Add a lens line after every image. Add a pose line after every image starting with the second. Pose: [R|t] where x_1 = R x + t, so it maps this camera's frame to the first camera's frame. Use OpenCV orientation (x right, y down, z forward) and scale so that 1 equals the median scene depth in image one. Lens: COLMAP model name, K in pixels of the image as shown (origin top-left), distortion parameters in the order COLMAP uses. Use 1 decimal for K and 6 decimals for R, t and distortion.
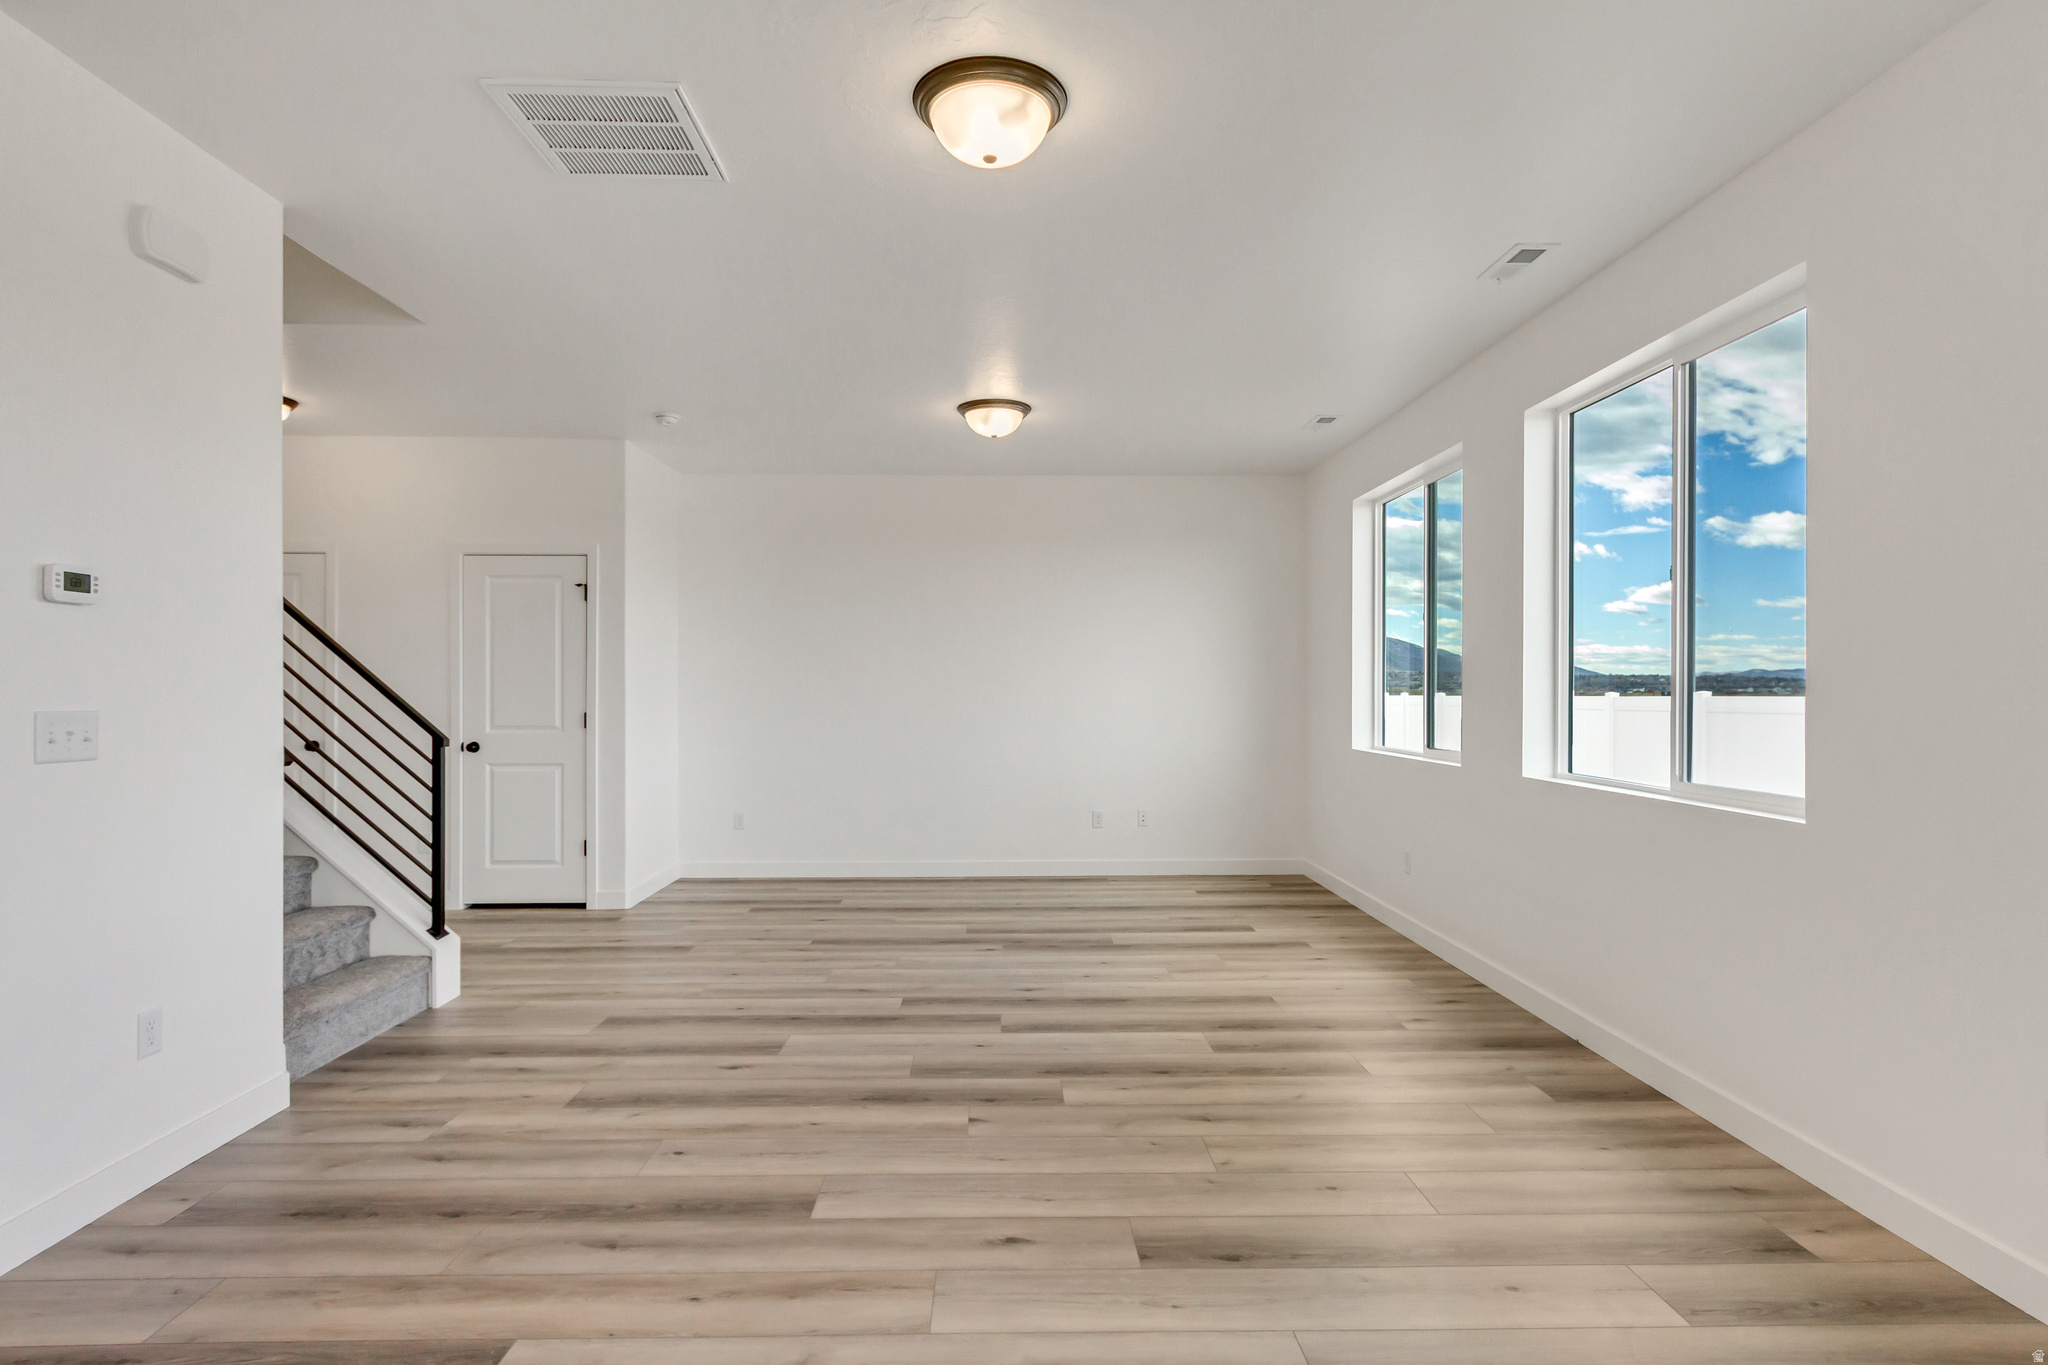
lens RADIAL K [[967.5, 0, 1024.0], [0, 967.5, 682.5], [0, 0, 1]] dist [0.000120, 0.000072]
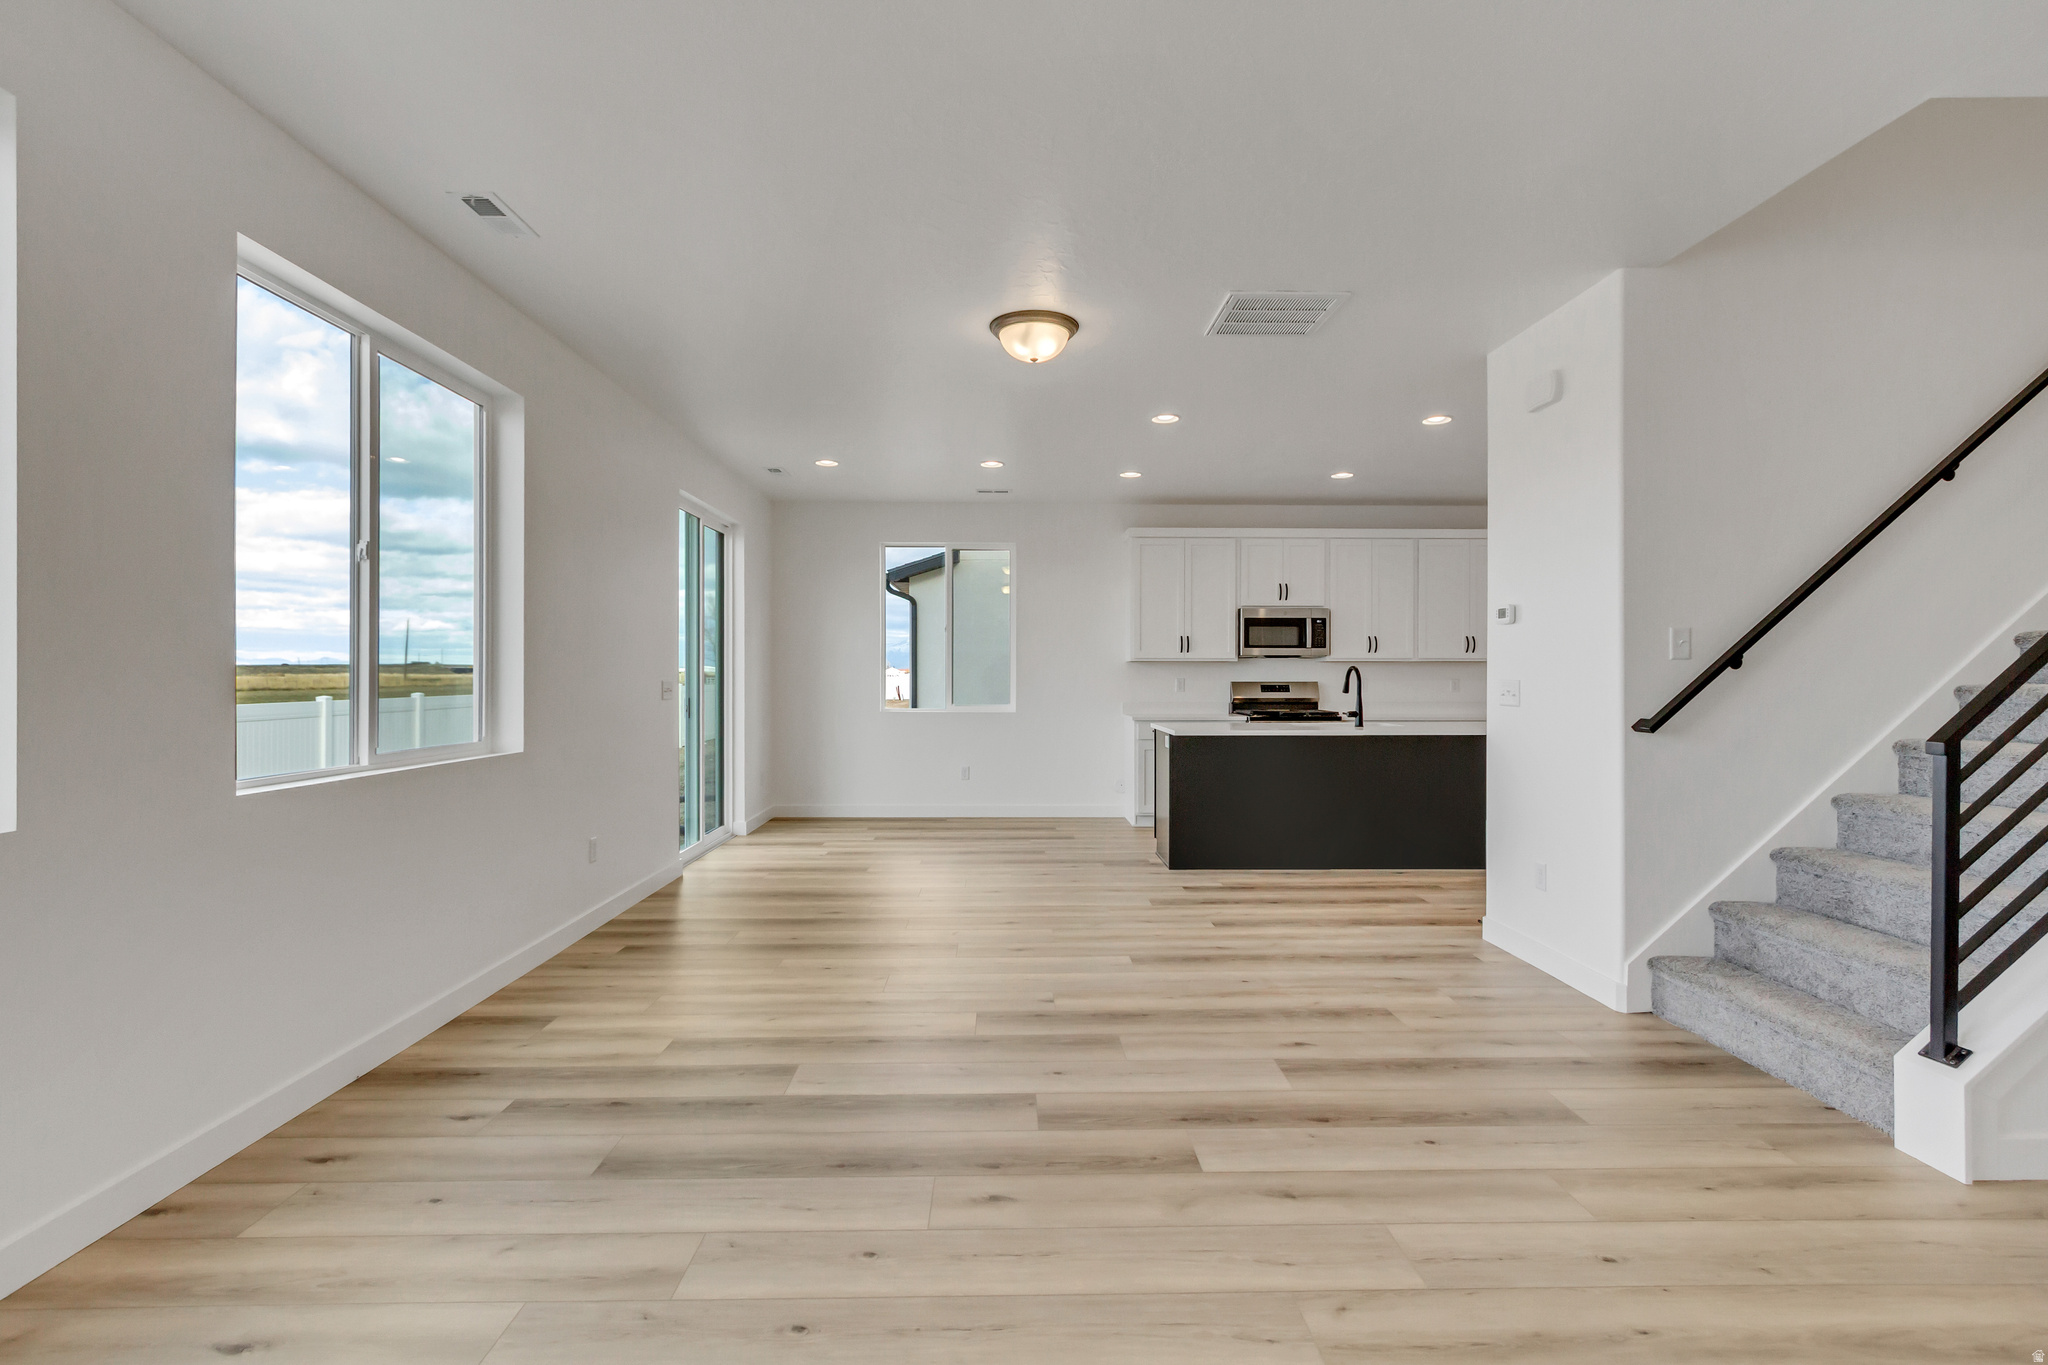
lens RADIAL K [[967.5, 0, 1024.0], [0, 967.5, 682.5], [0, 0, 1]] dist [0.000120, 0.000072]
pose [[-1.000000, -0.000468, -0.000006, -0.014932], [-0.000468, 1.000000, 0.000751, 0.022557], [0.000006, 0.000751, -1.000000, 1.937807]]
